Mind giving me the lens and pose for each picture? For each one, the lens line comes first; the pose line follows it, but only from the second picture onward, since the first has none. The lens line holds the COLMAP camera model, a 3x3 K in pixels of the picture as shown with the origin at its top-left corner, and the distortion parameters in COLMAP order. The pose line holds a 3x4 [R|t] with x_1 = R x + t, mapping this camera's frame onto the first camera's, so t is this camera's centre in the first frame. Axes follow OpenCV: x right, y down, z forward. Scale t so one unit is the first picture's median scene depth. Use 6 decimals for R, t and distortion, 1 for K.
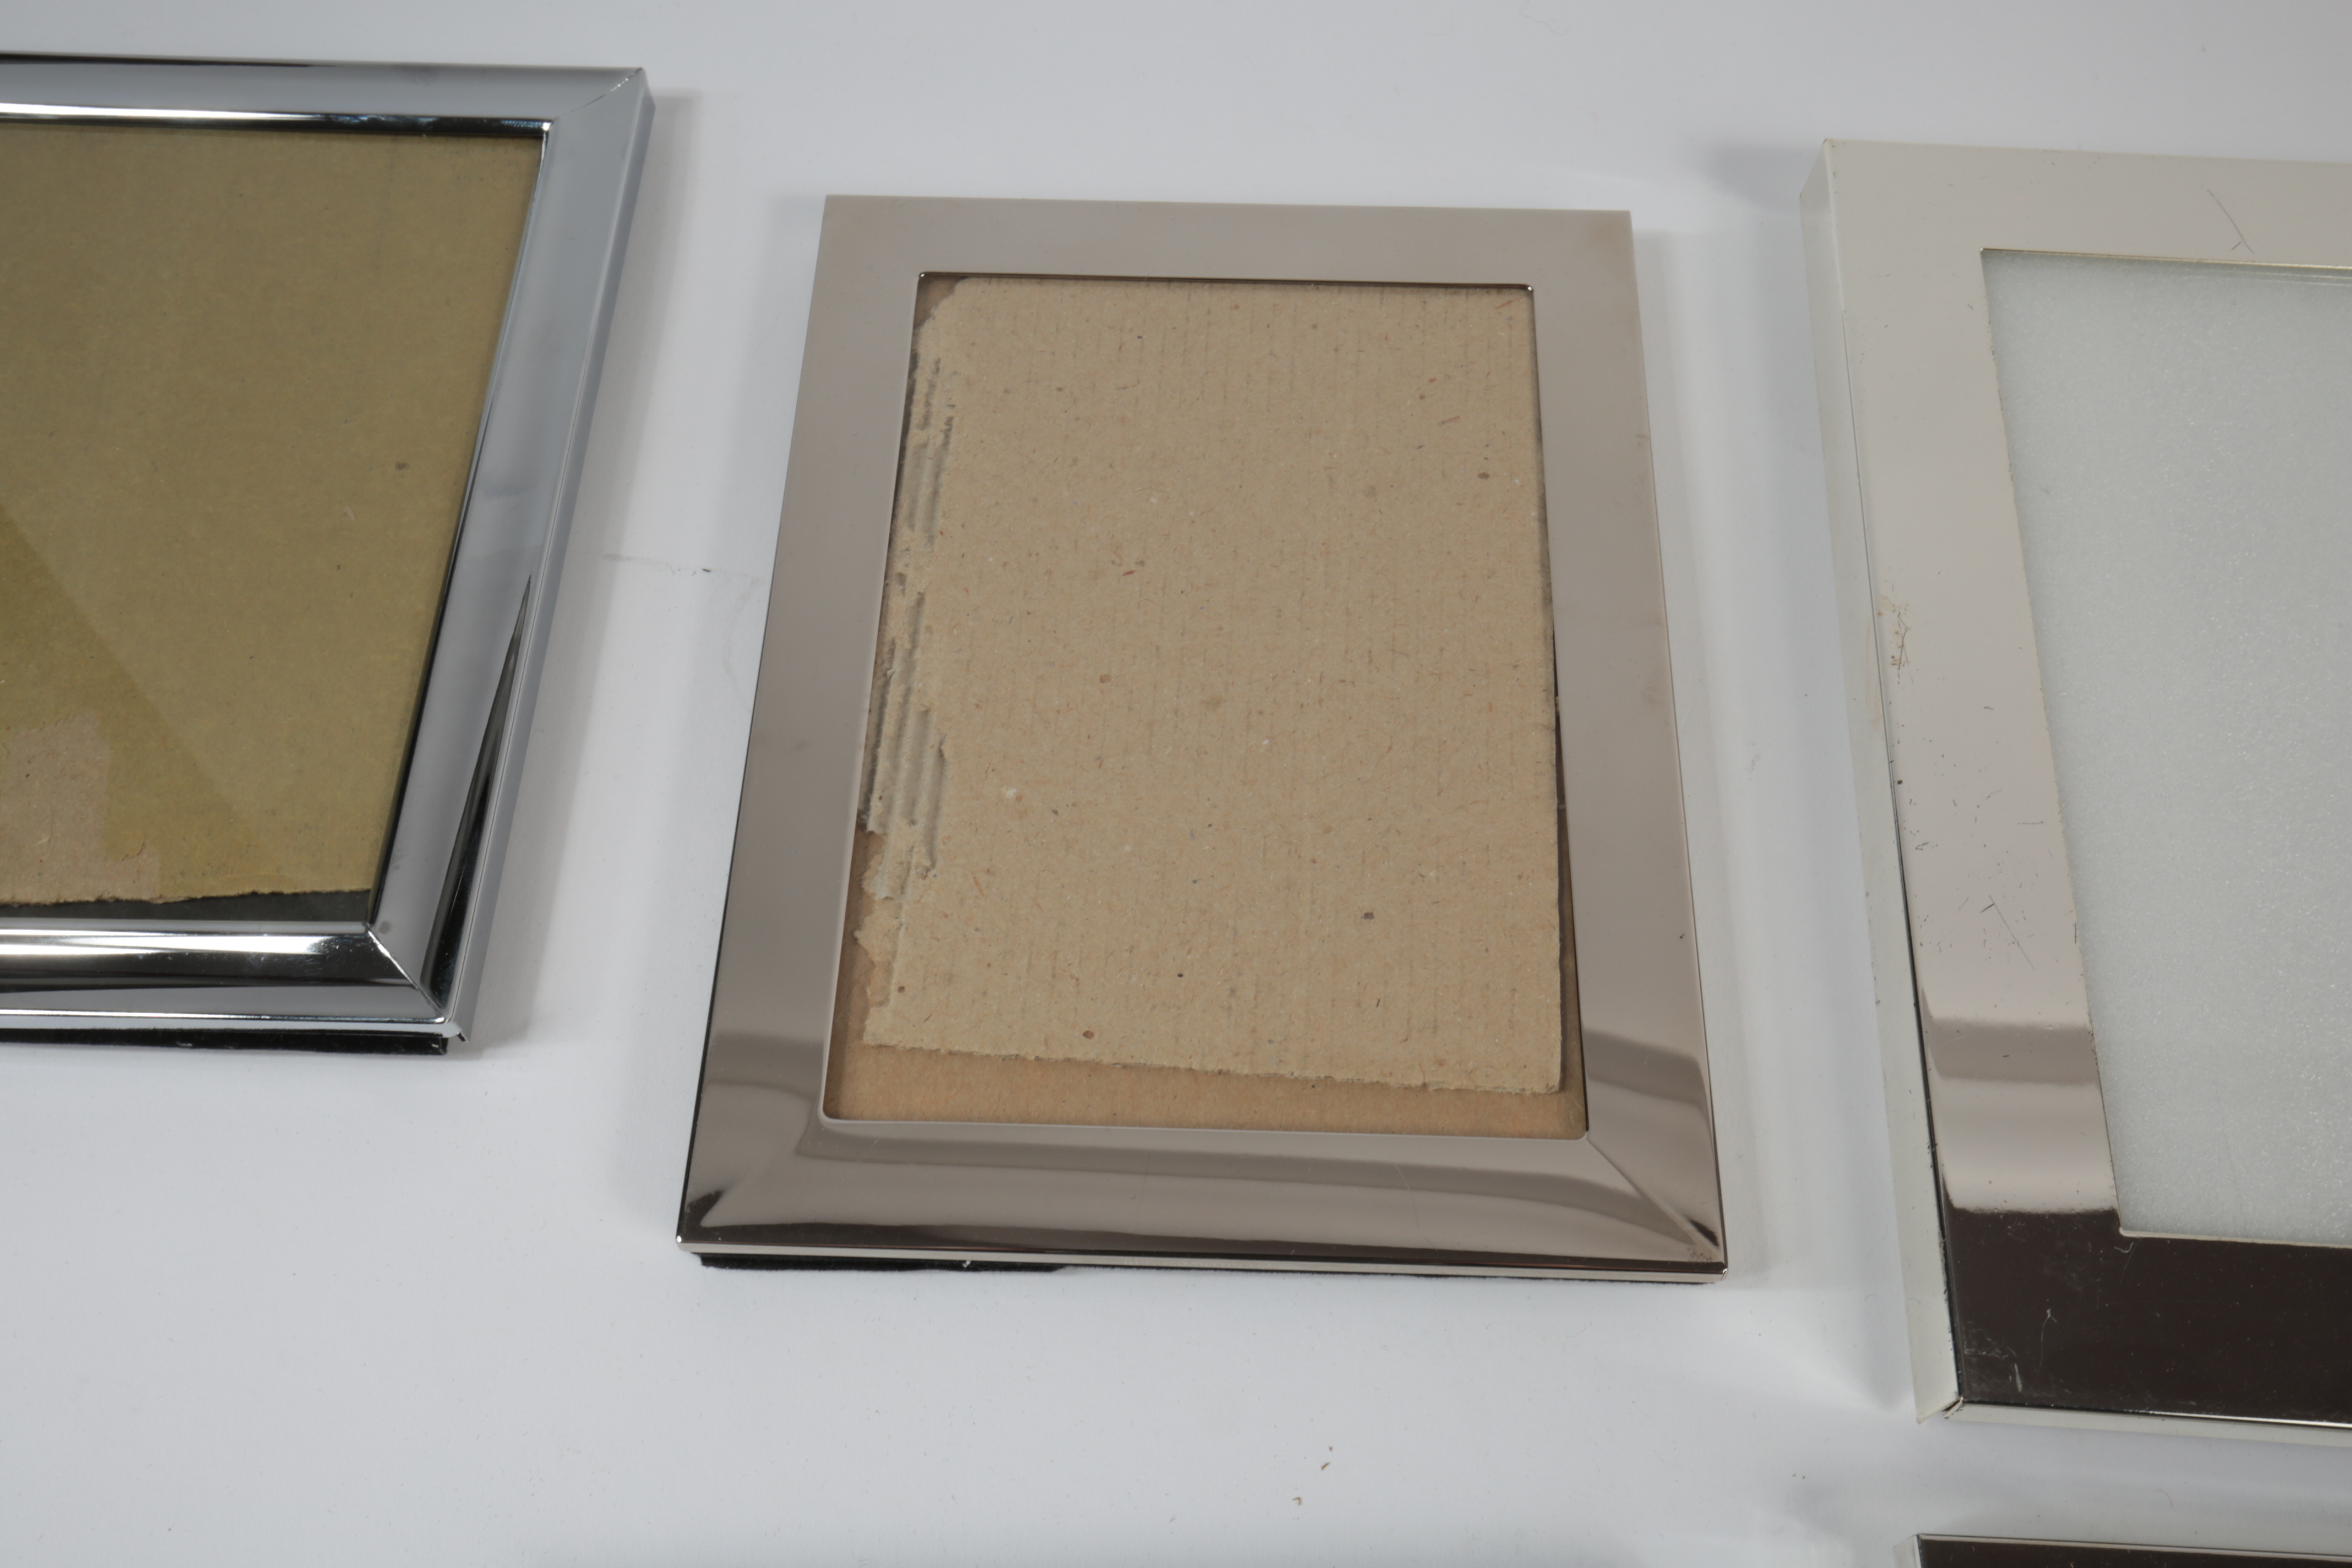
lens RADIAL K [[2297.5, 0, 1179.4], [0, 2297.5, 774.8], [0, 0, 1]] dist [0.031147, 0.000000]
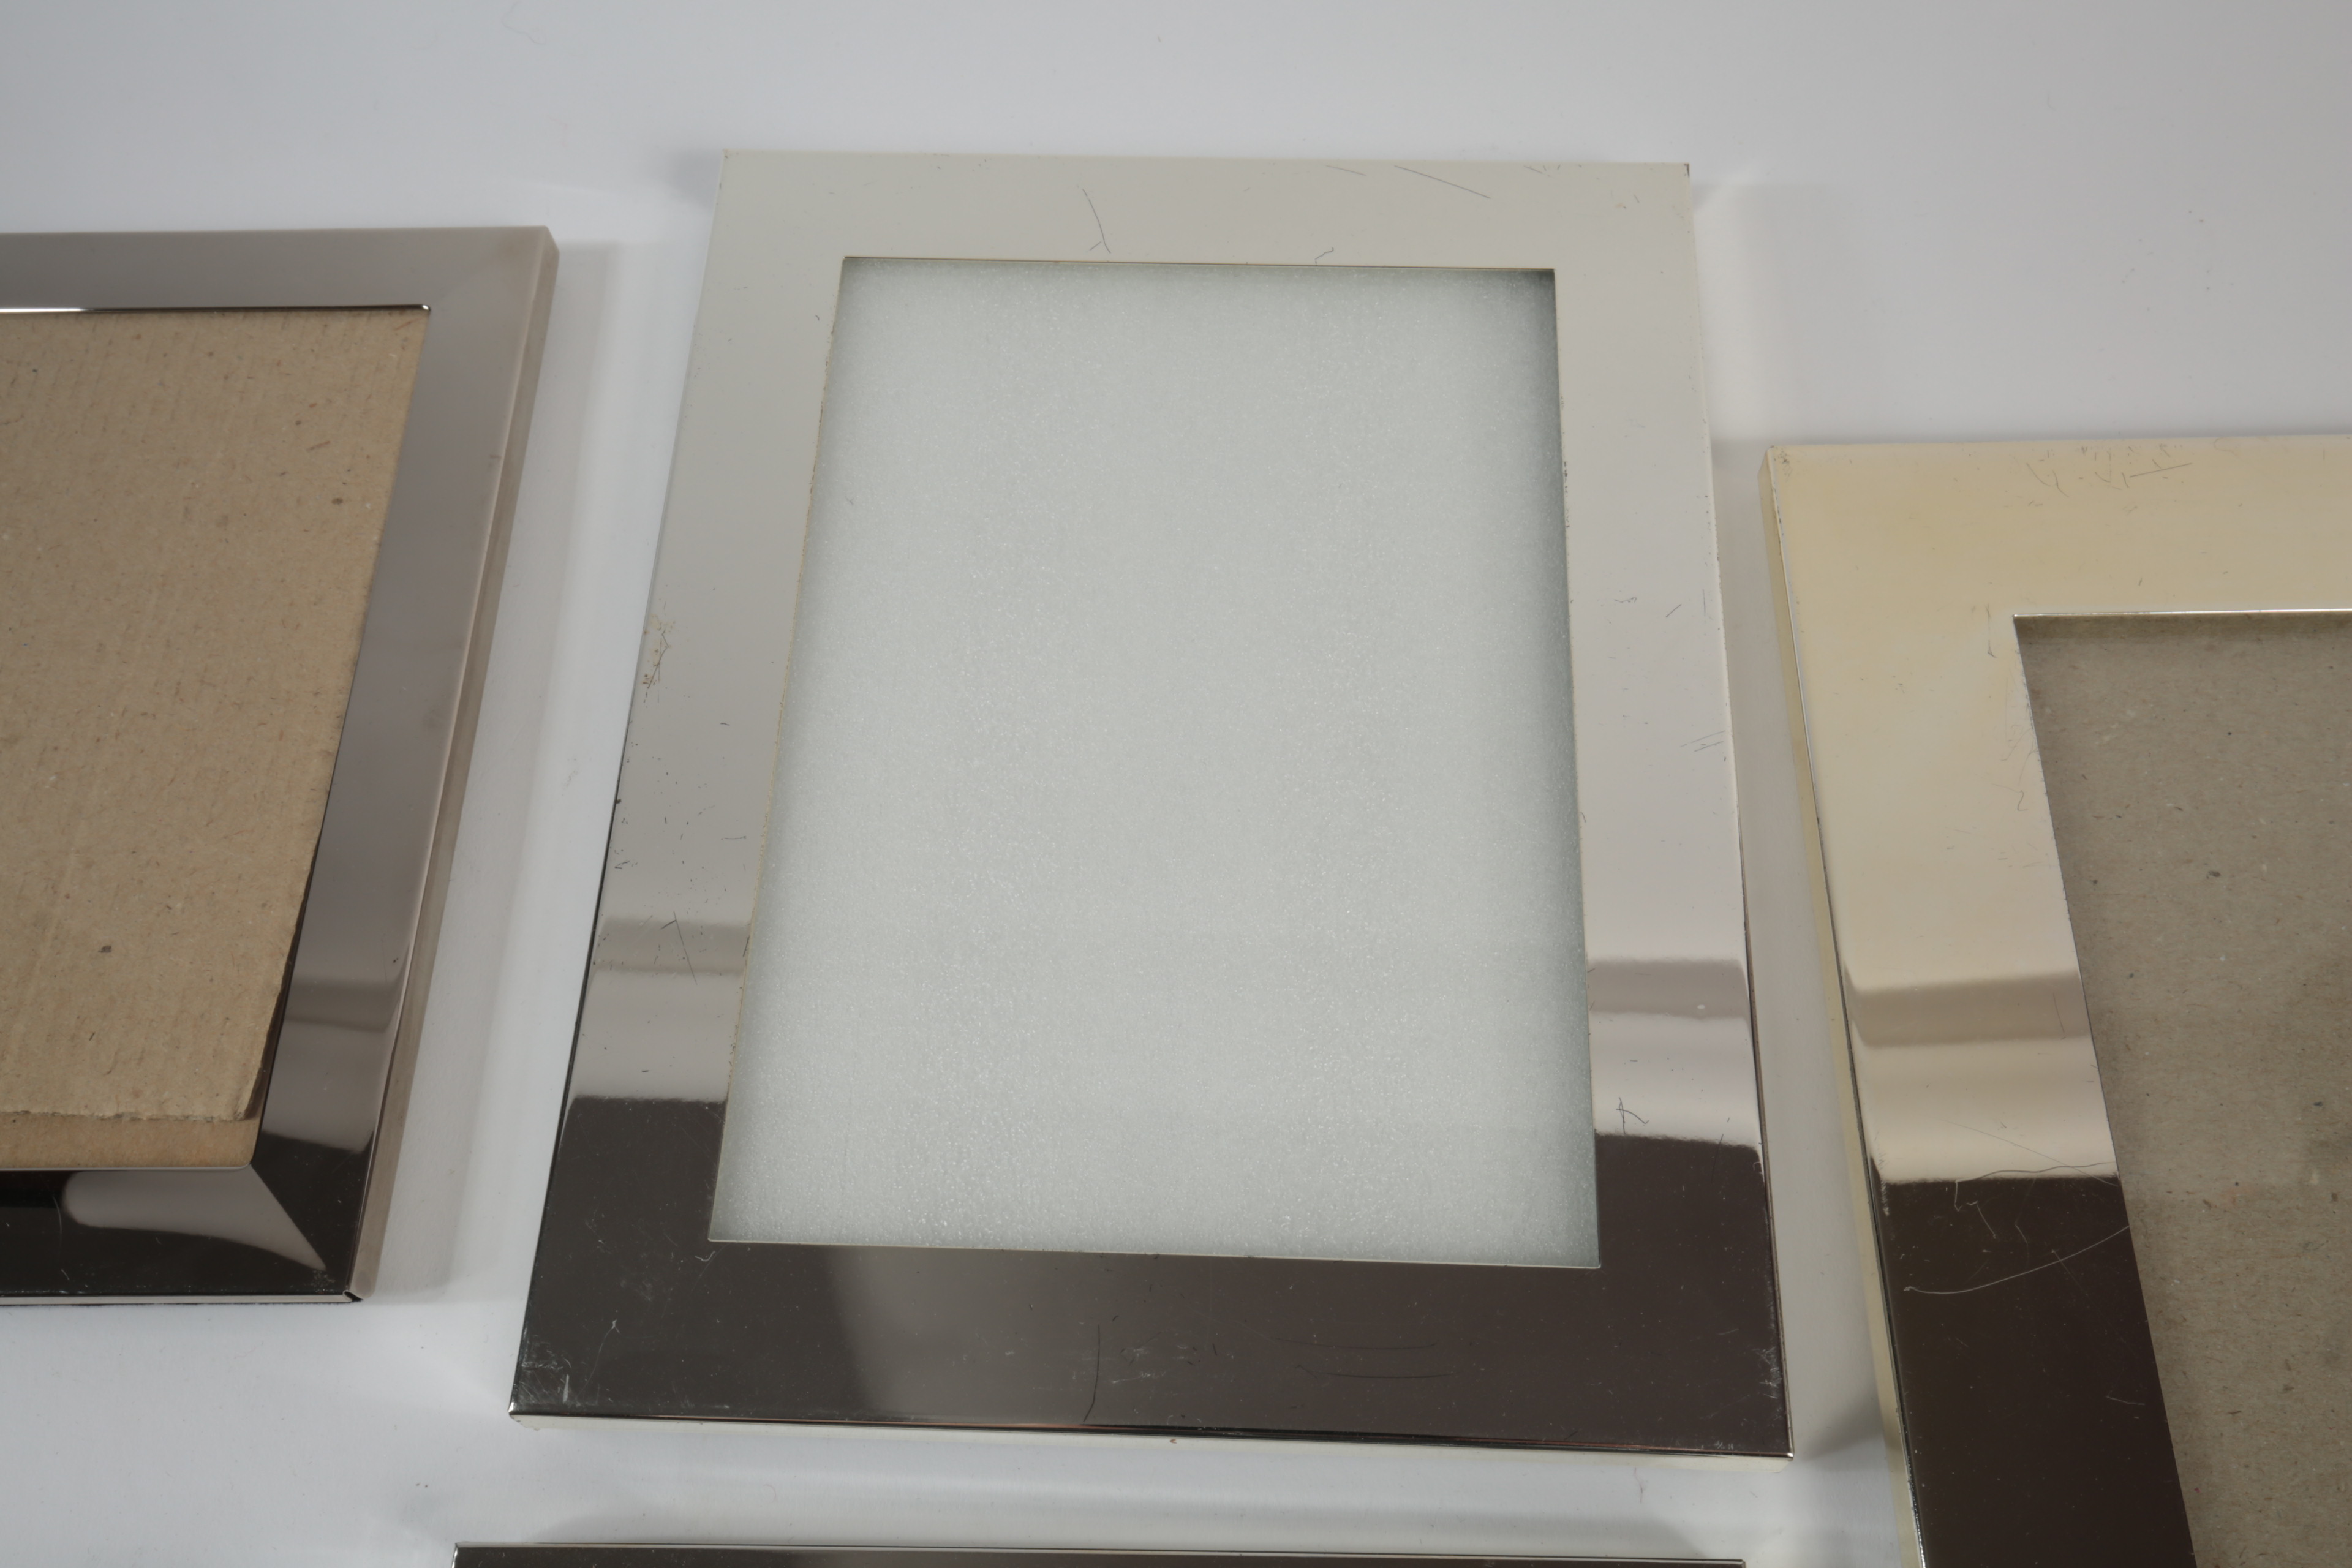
lens RADIAL K [[2297.5, 0, 1174.6], [0, 2297.5, 793.8], [0, 0, 1]] dist [0.031147, 0.000000]
pose [[0.998993, -0.033086, -0.030301, 0.546259], [0.034248, 0.998664, 0.038683, -0.028921], [0.028981, -0.039682, 0.998792, -0.010876]]
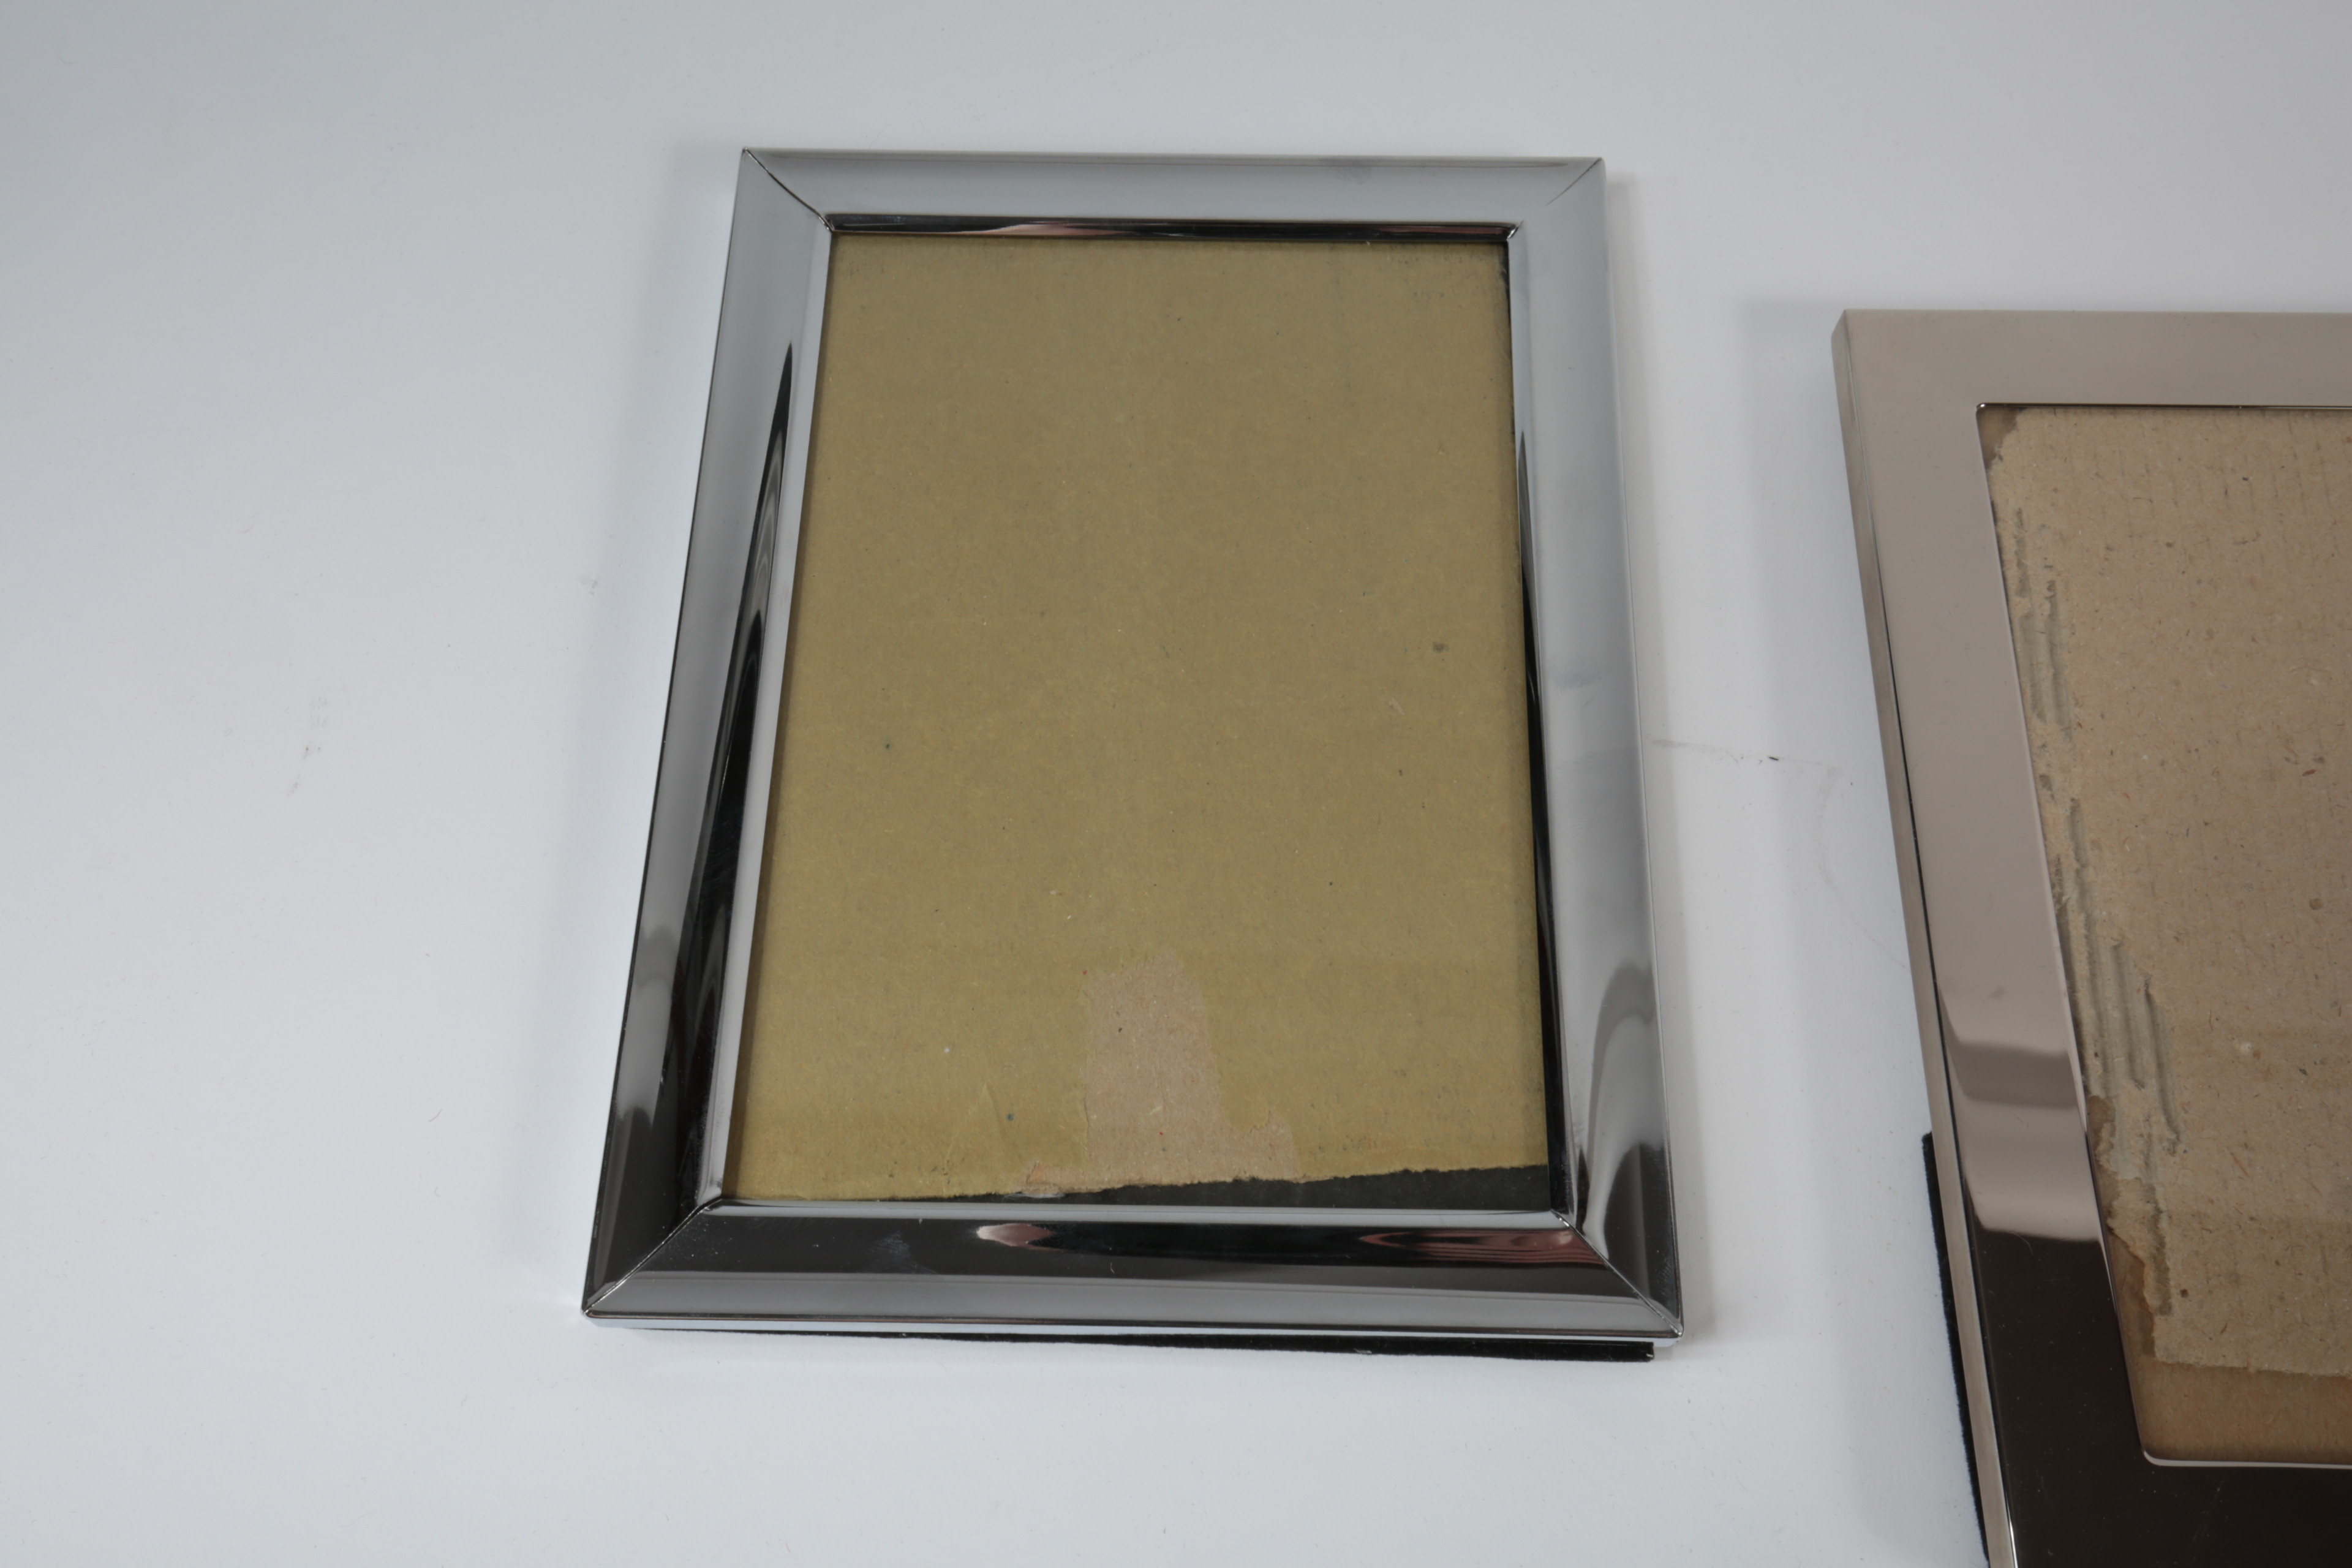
lens RADIAL K [[2297.5, 0, 1174.8], [0, 2297.5, 782.3], [0, 0, 1]] dist [0.031147, 0.000000]
pose [[0.999915, -0.008226, -0.010122, -0.448686], [0.008892, 0.997667, 0.067682, -0.148813], [0.009542, -0.067766, 0.997656, 0.117340]]
